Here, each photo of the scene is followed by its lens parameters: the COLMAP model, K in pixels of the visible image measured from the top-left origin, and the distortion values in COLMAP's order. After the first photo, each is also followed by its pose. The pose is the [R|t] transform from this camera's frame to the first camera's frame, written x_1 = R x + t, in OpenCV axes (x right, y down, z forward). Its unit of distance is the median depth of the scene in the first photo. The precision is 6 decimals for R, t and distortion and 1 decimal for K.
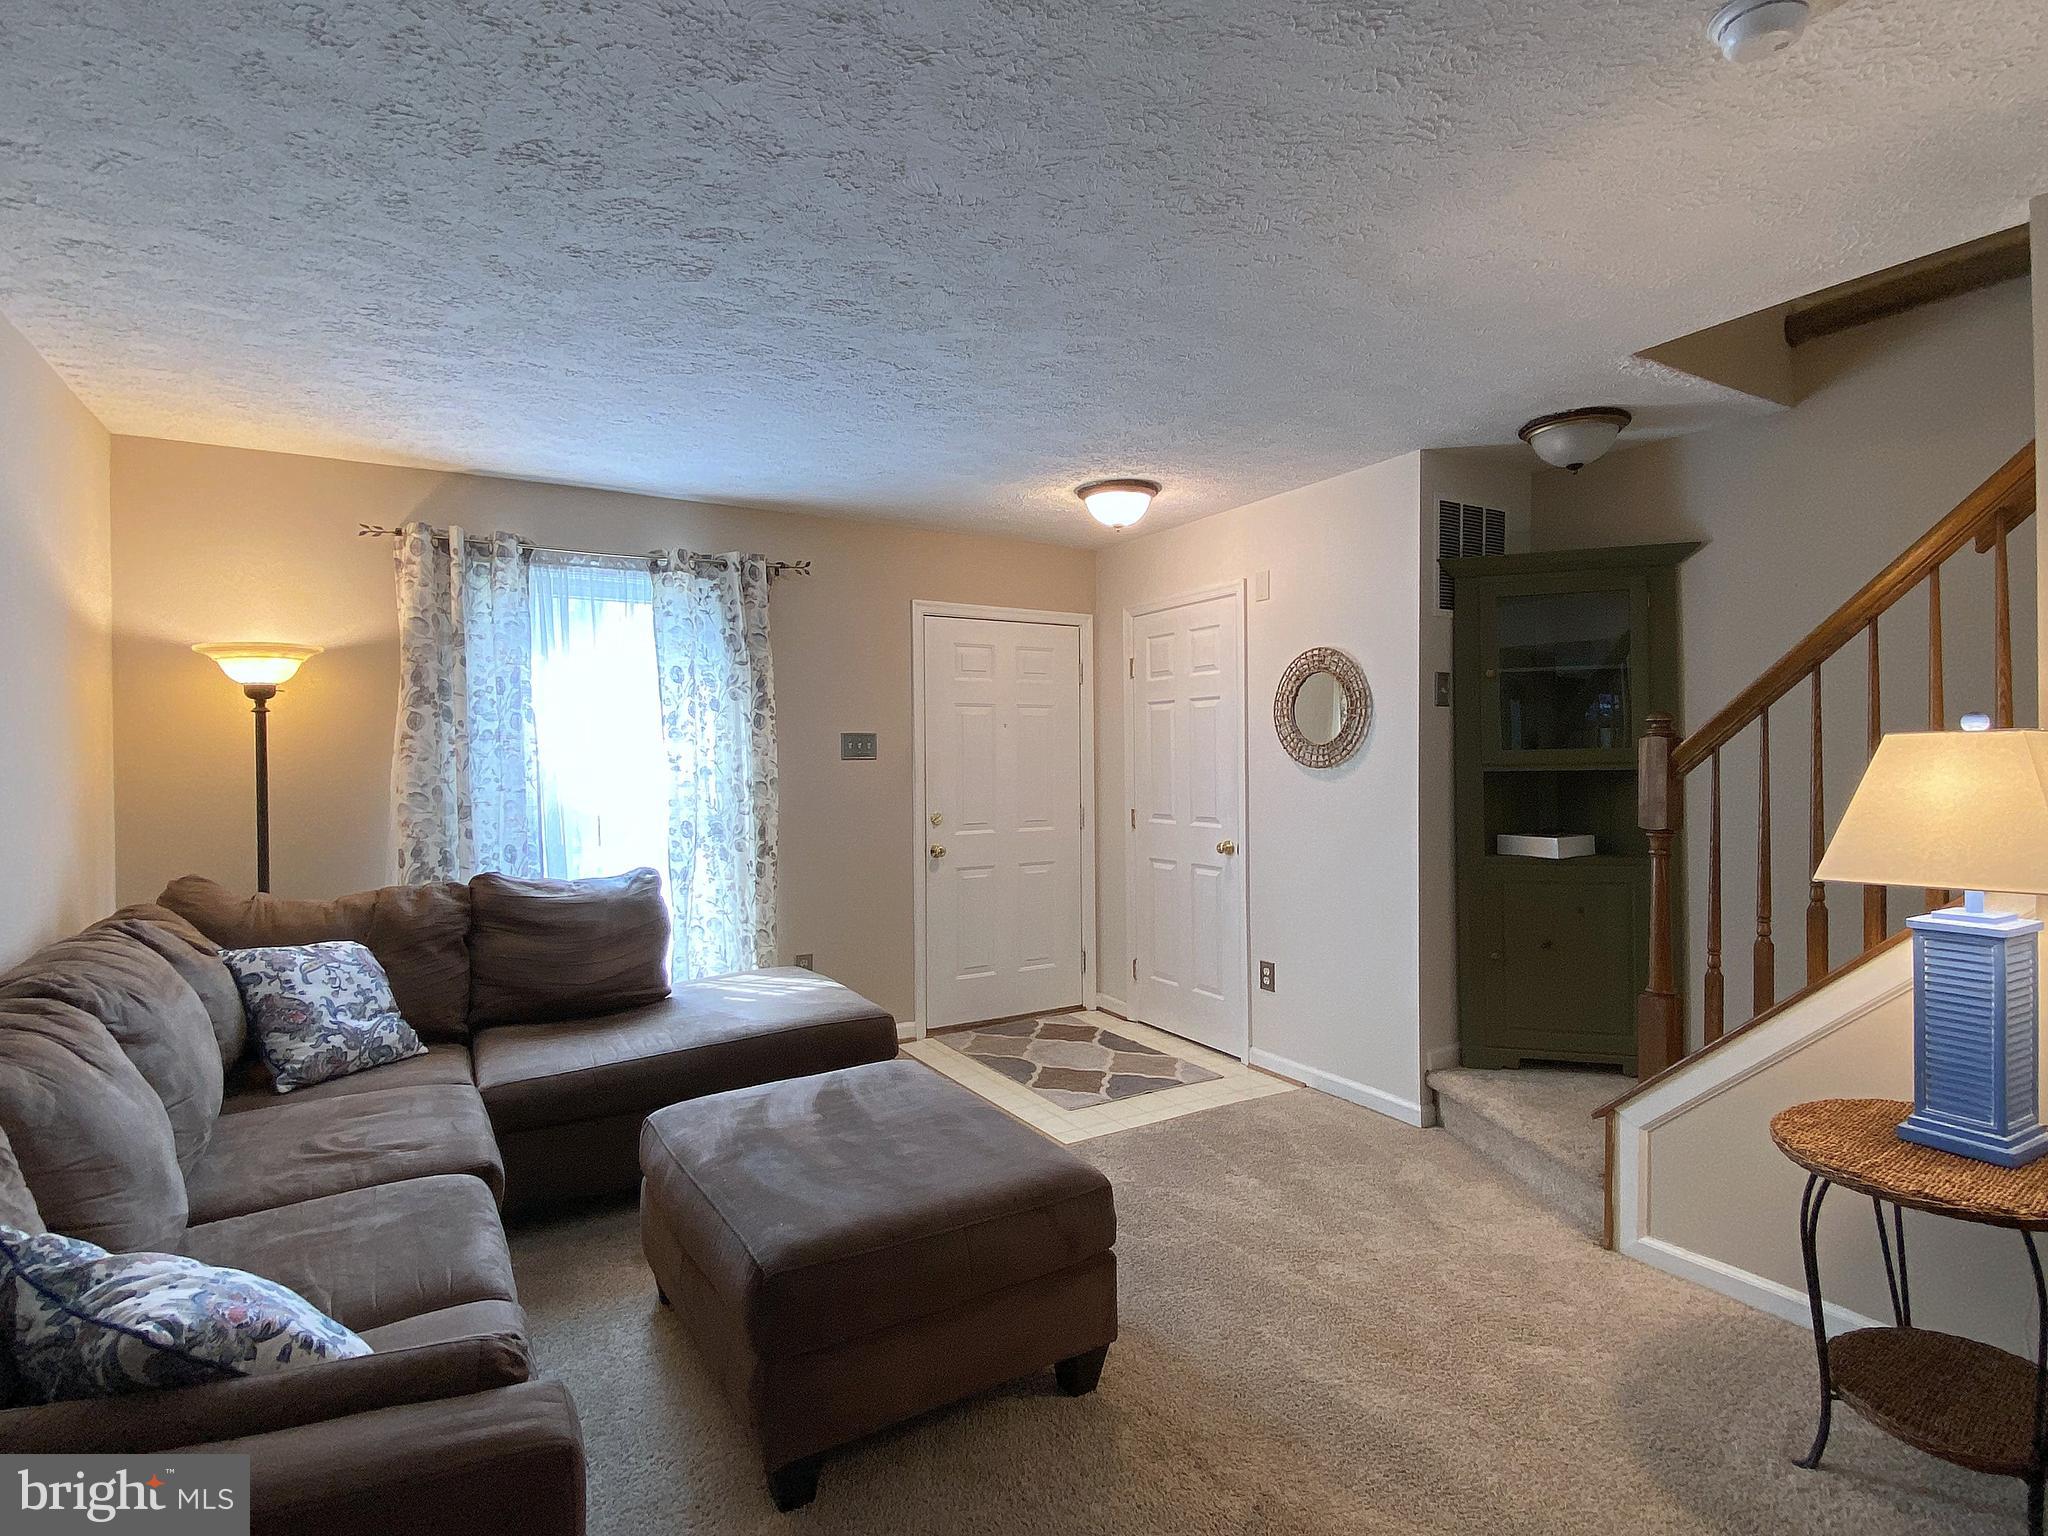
lens RADIAL K [[1036.0, 0, 1025.1], [0, 1036.0, 760.4], [0, 0, 1]] dist [0.070891, -0.062946]
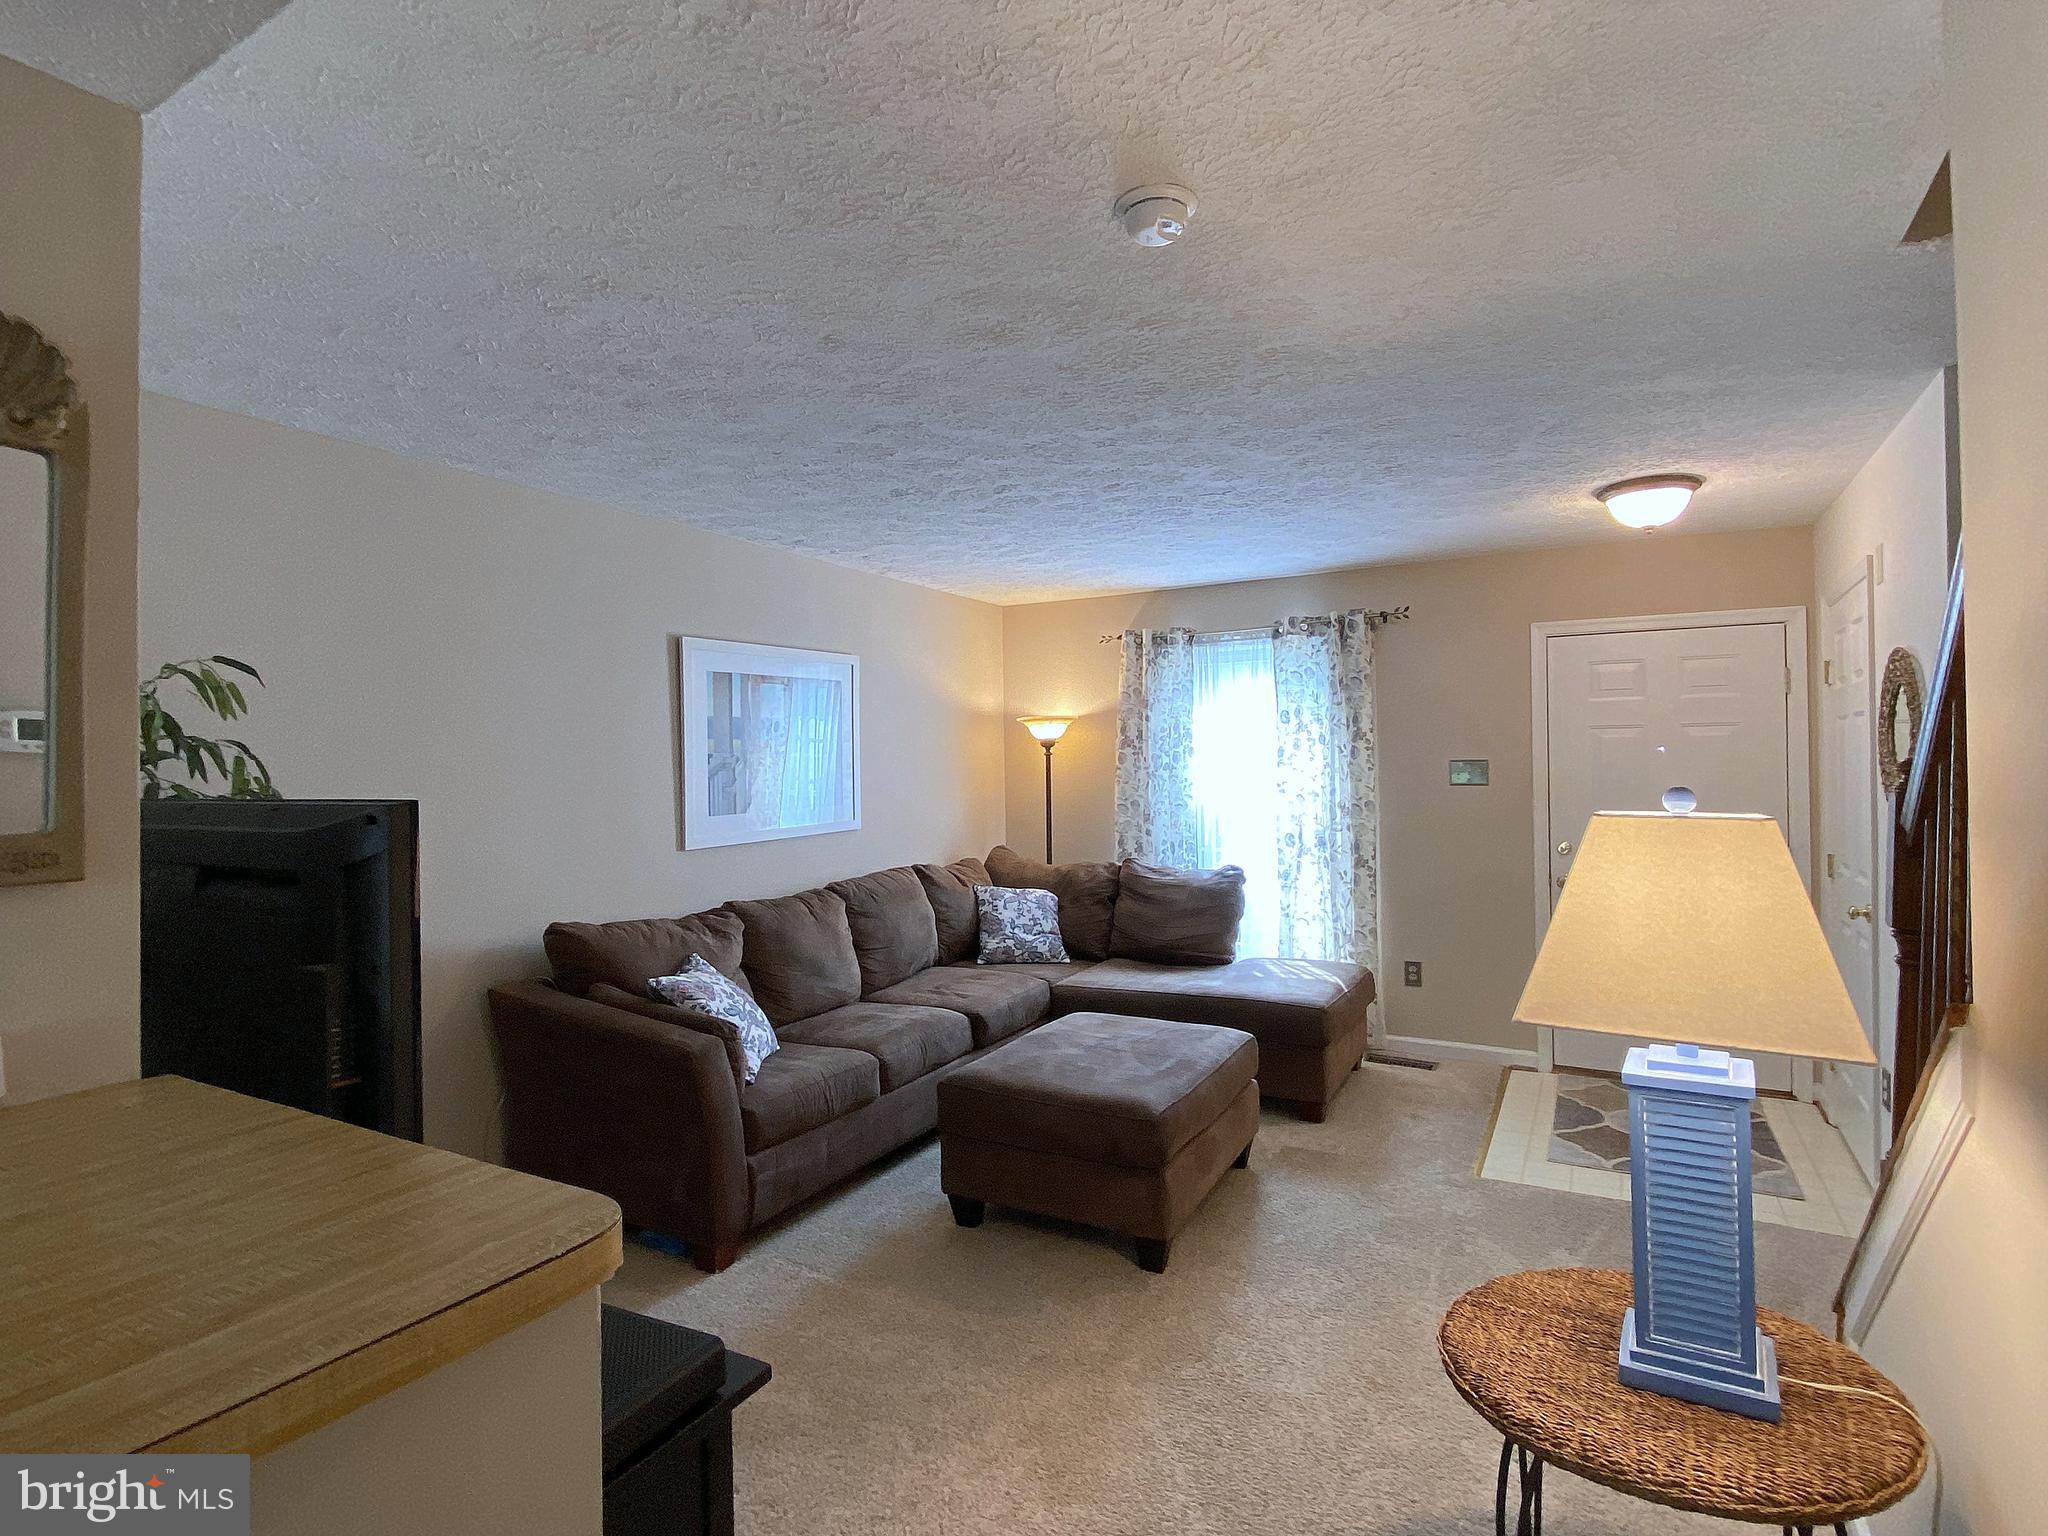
lens RADIAL K [[1036.0, 0, 1025.1], [0, 1036.0, 760.4], [0, 0, 1]] dist [0.070891, -0.062946]
pose [[0.492845, -0.001969, -0.870115, 0.630729], [0.002596, 0.999996, -0.000793, -0.030441], [0.870113, -0.001868, 0.492848, 0.106449]]
